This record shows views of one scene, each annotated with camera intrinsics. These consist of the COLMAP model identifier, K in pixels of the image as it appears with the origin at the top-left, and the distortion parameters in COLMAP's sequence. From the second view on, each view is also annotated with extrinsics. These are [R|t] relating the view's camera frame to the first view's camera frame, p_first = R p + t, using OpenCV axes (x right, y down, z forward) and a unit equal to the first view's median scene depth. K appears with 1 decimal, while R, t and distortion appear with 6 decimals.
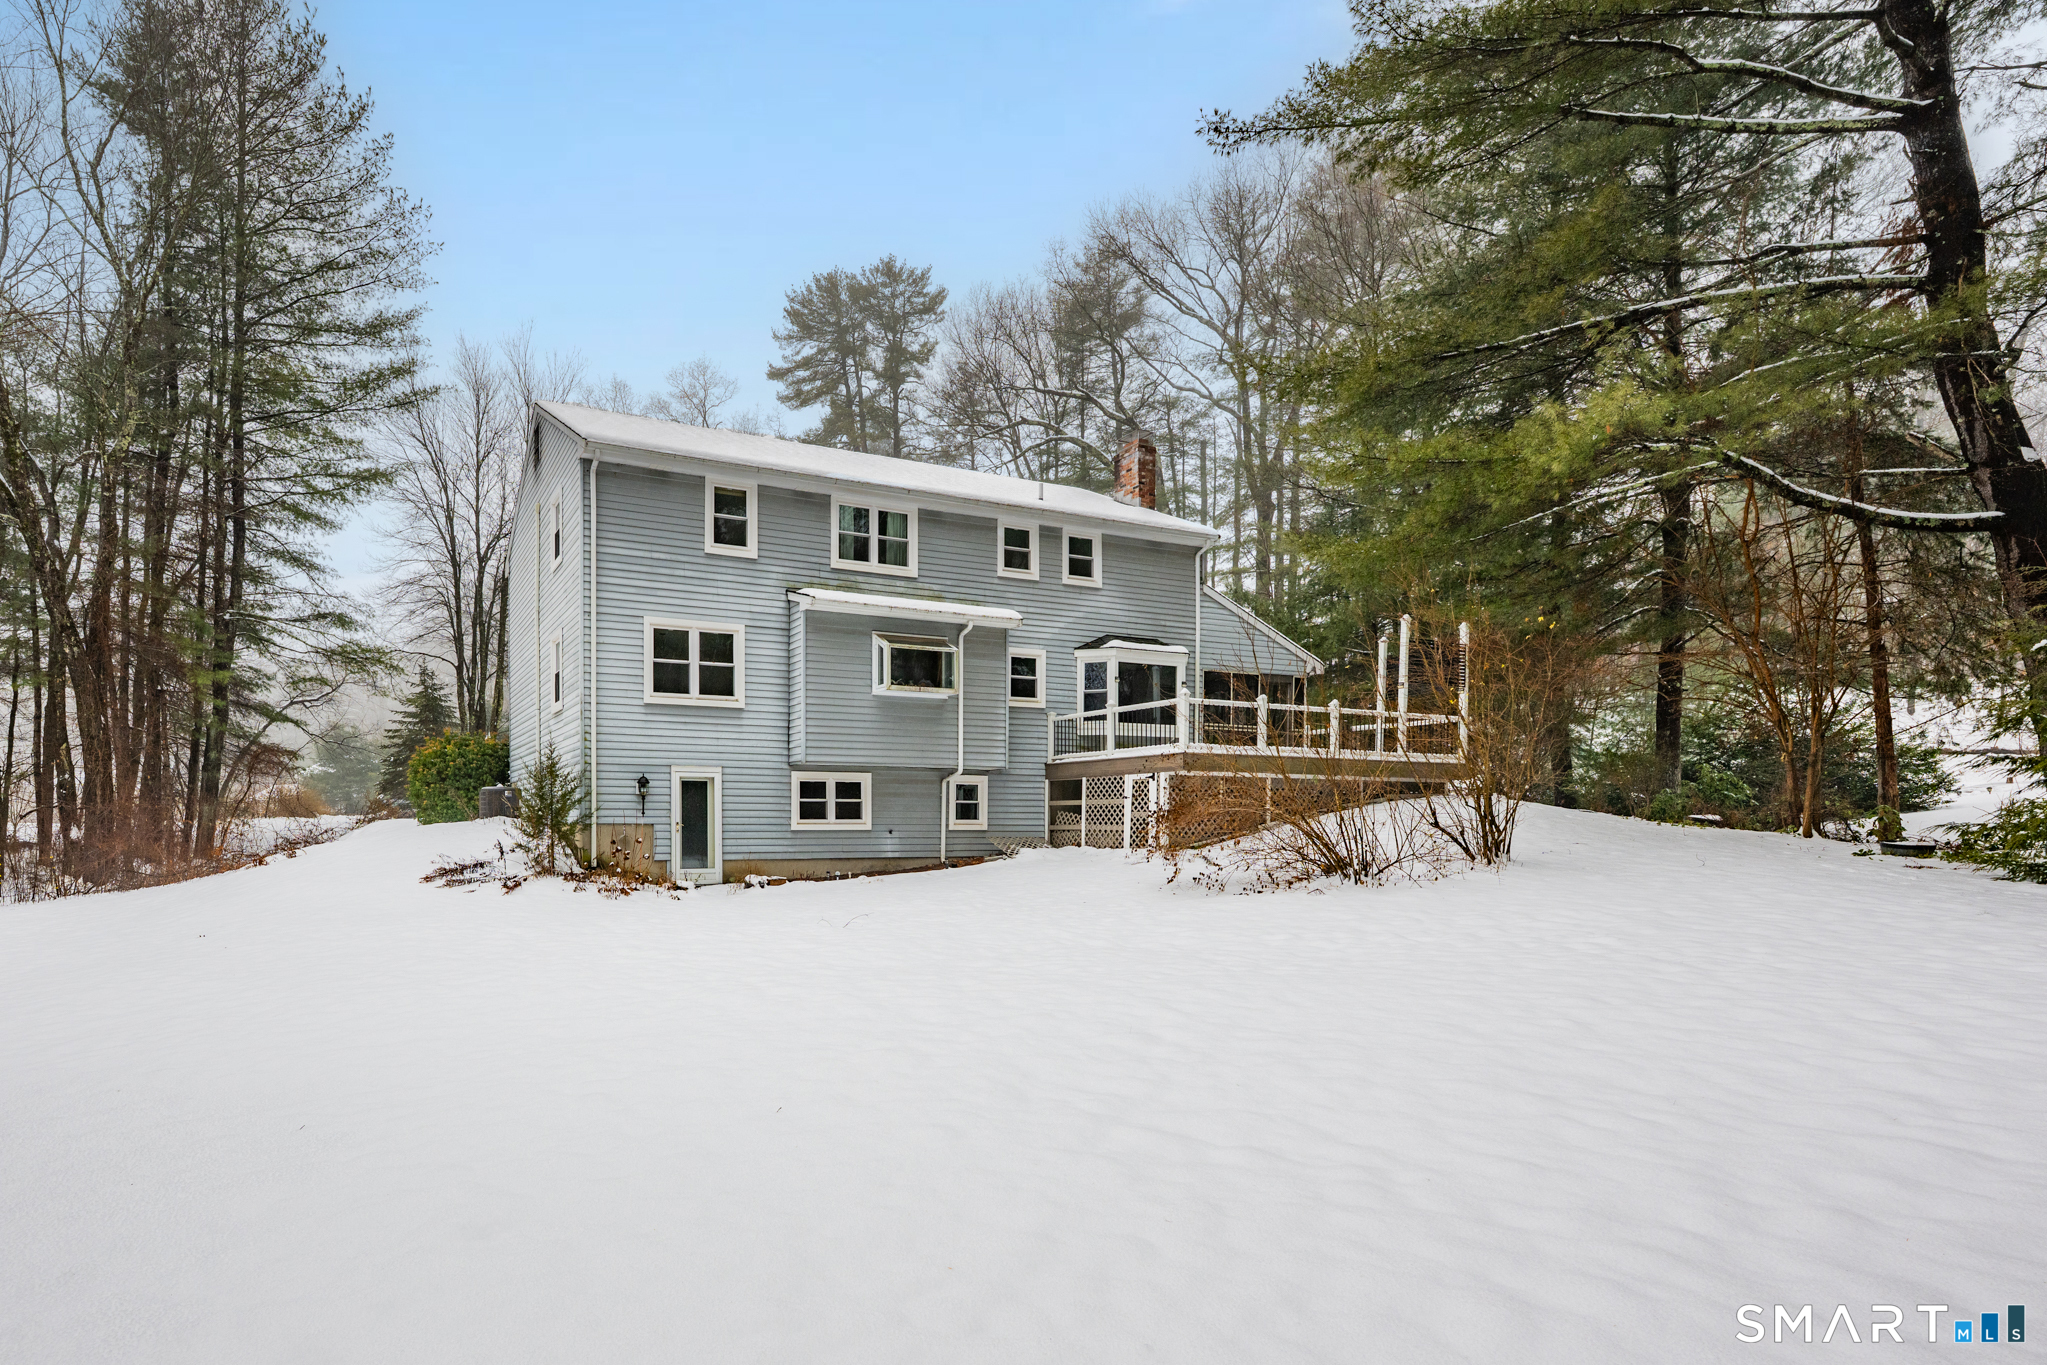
lens RADIAL K [[826.5, 0, 1048.8], [0, 826.5, 702.0], [0, 0, 1]] dist [0.000175, 0.000154]
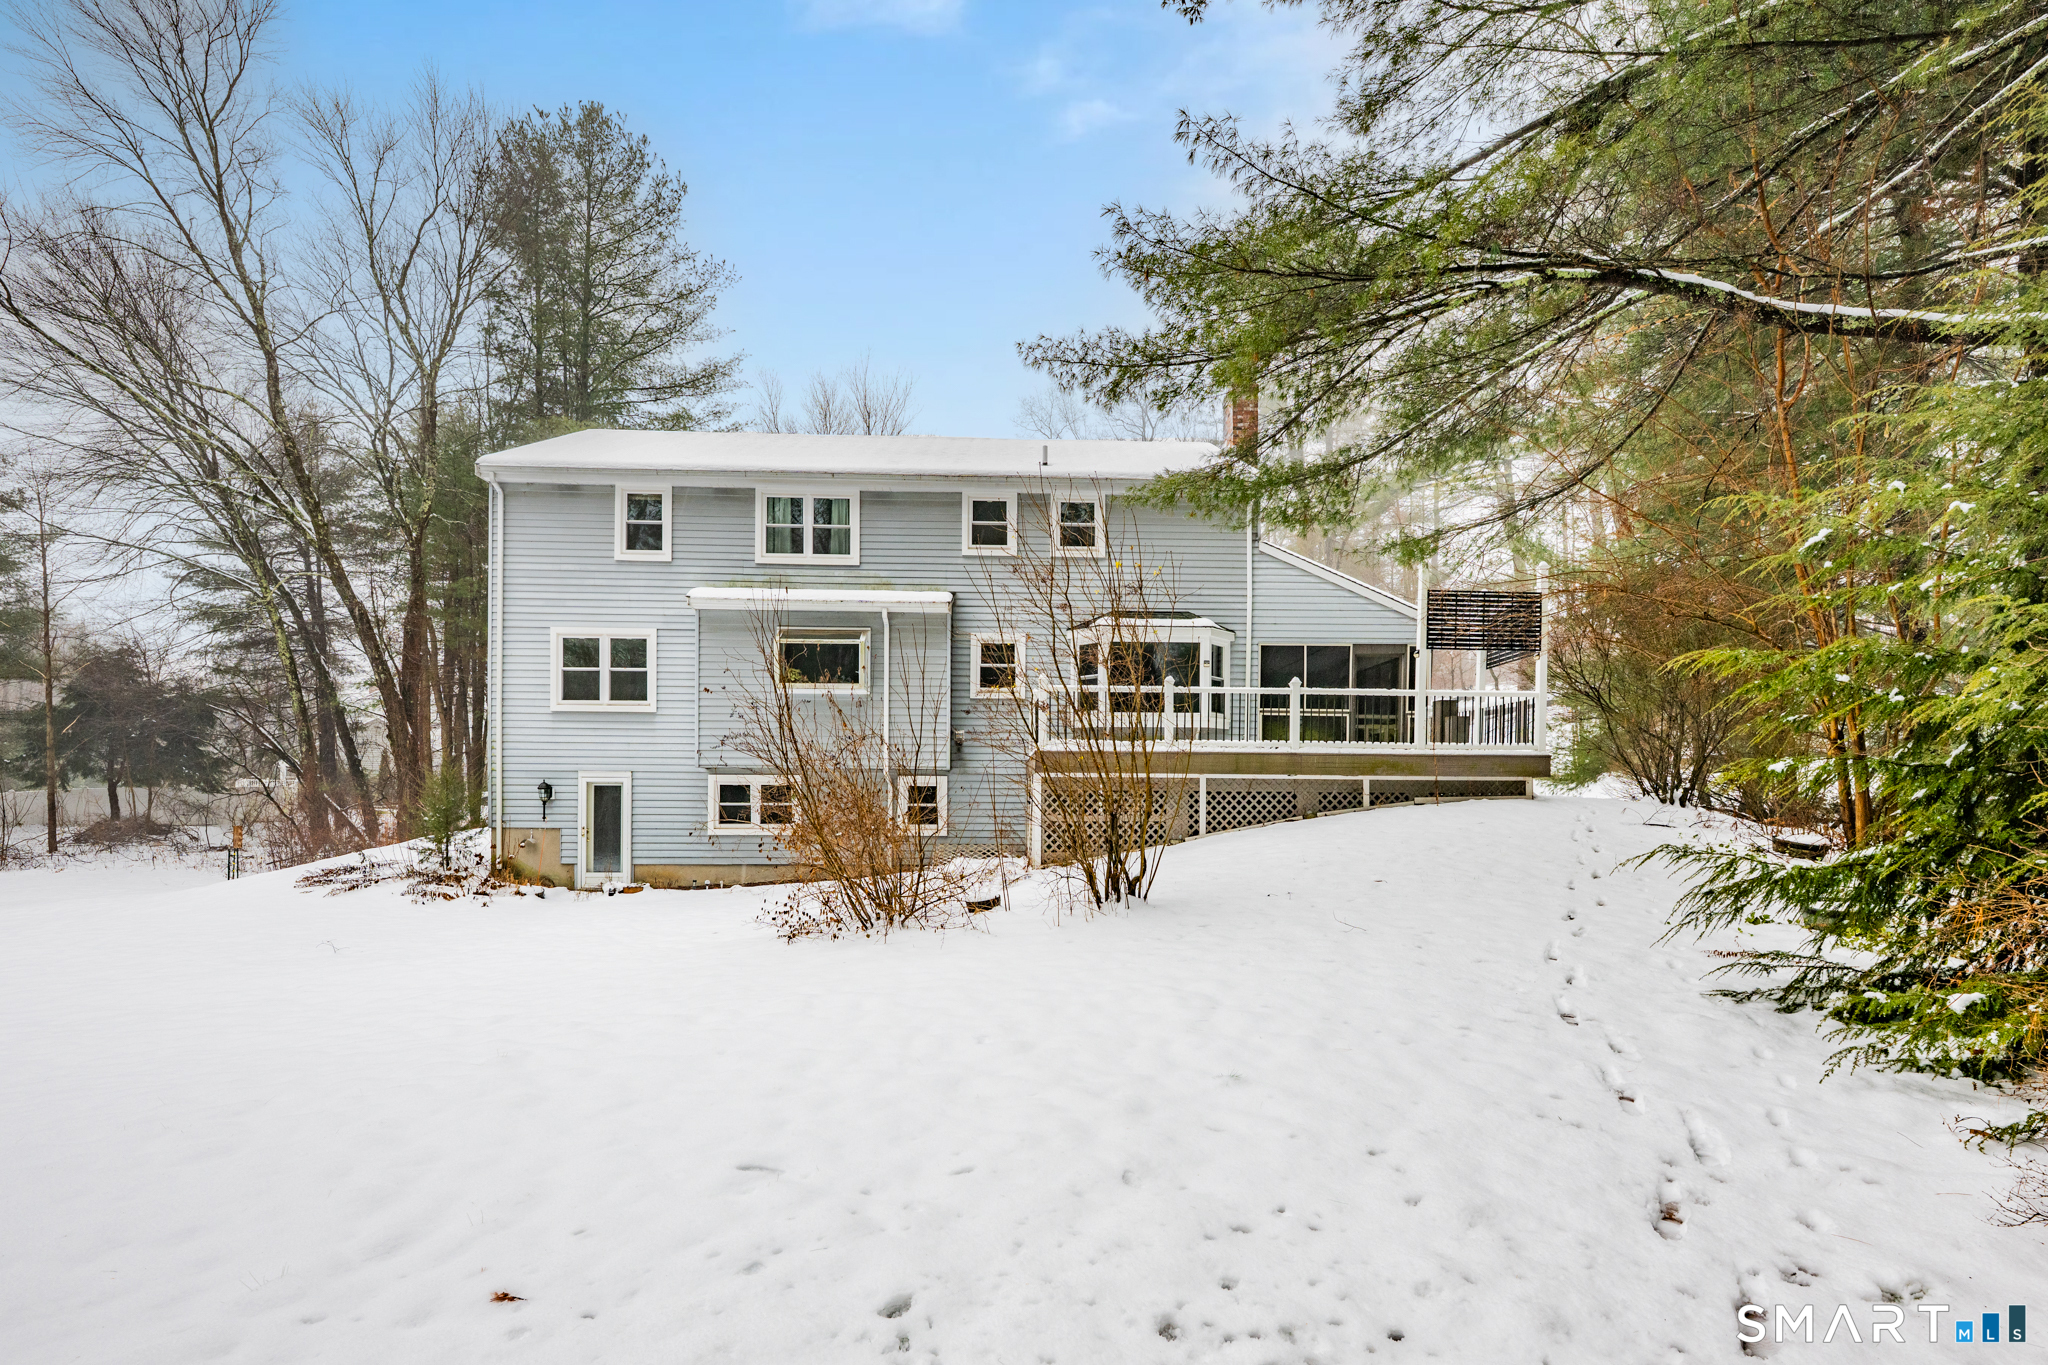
lens RADIAL K [[826.9, 0, 1049.3], [0, 826.9, 702.0], [0, 0, 1]] dist [0.000175, 0.000154]
pose [[0.937283, -0.037561, -0.346540, 0.407578], [0.040803, 0.999165, 0.002062, 0.012168], [0.346173, -0.016073, 0.938033, 0.222266]]
